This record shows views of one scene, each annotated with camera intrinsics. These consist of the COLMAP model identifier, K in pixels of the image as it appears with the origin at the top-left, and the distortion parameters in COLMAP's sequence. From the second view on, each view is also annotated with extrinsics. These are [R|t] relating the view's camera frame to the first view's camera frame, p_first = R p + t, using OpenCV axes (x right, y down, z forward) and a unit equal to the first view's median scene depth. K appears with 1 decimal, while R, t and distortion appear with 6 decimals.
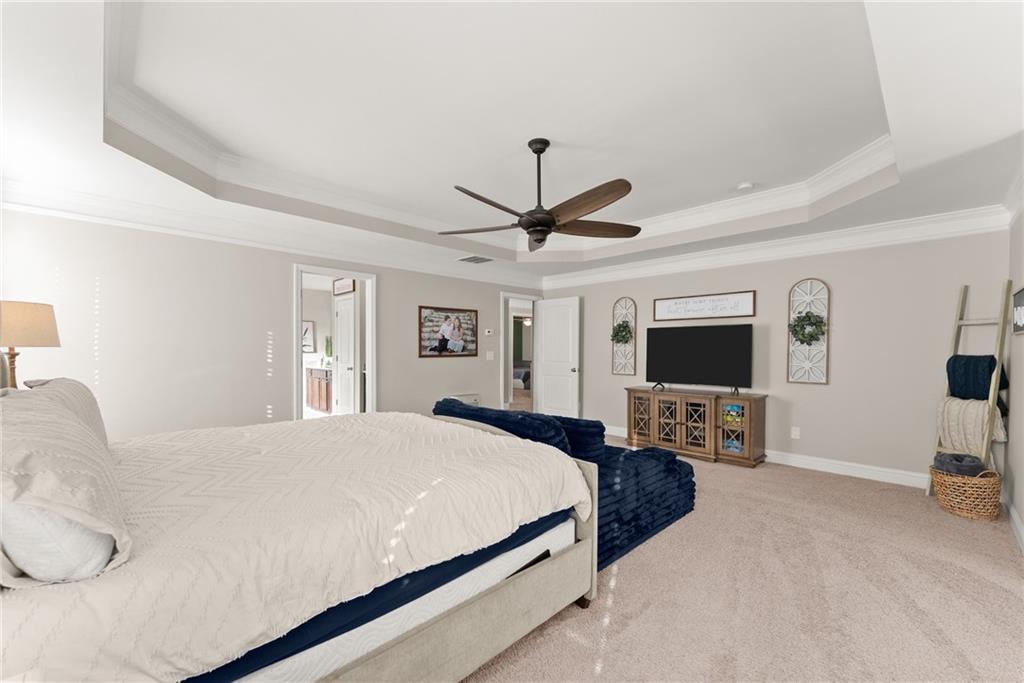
lens RADIAL K [[415.3, 0, 511.0], [0, 415.3, 350.6], [0, 0, 1]] dist [0.001927, 0.000089]
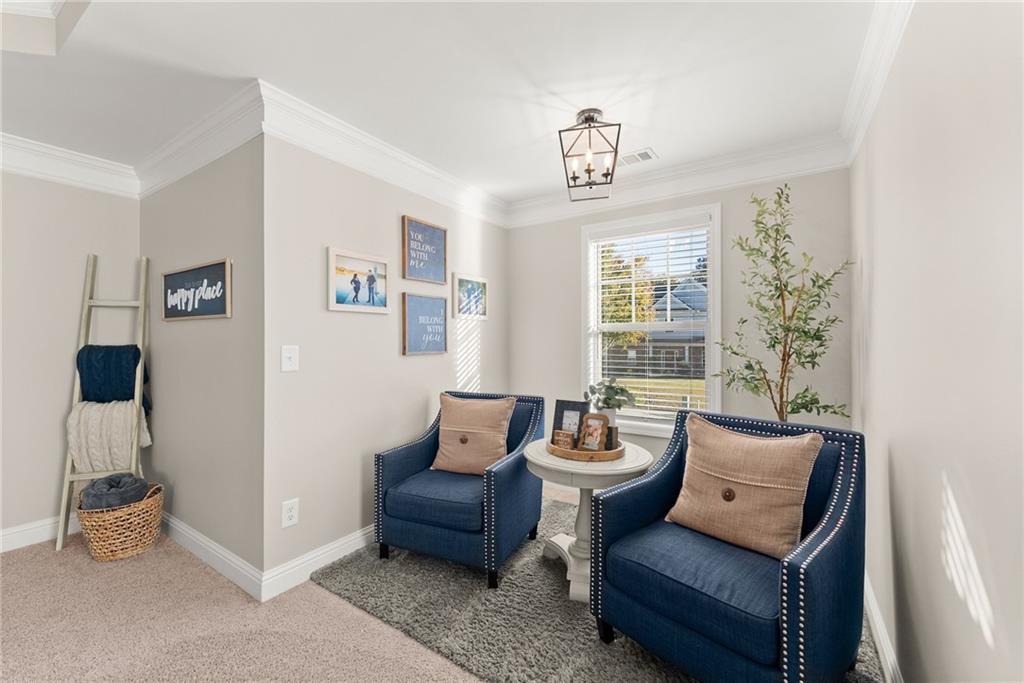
lens RADIAL K [[415.3, 0, 509.1], [0, 415.3, 343.5], [0, 0, 1]] dist [0.001927, 0.000089]
pose [[-0.210111, -0.007984, 0.977645, 0.185342], [0.003081, 0.999956, 0.008829, 0.003673], [-0.977673, 0.004867, -0.210077, 0.436609]]
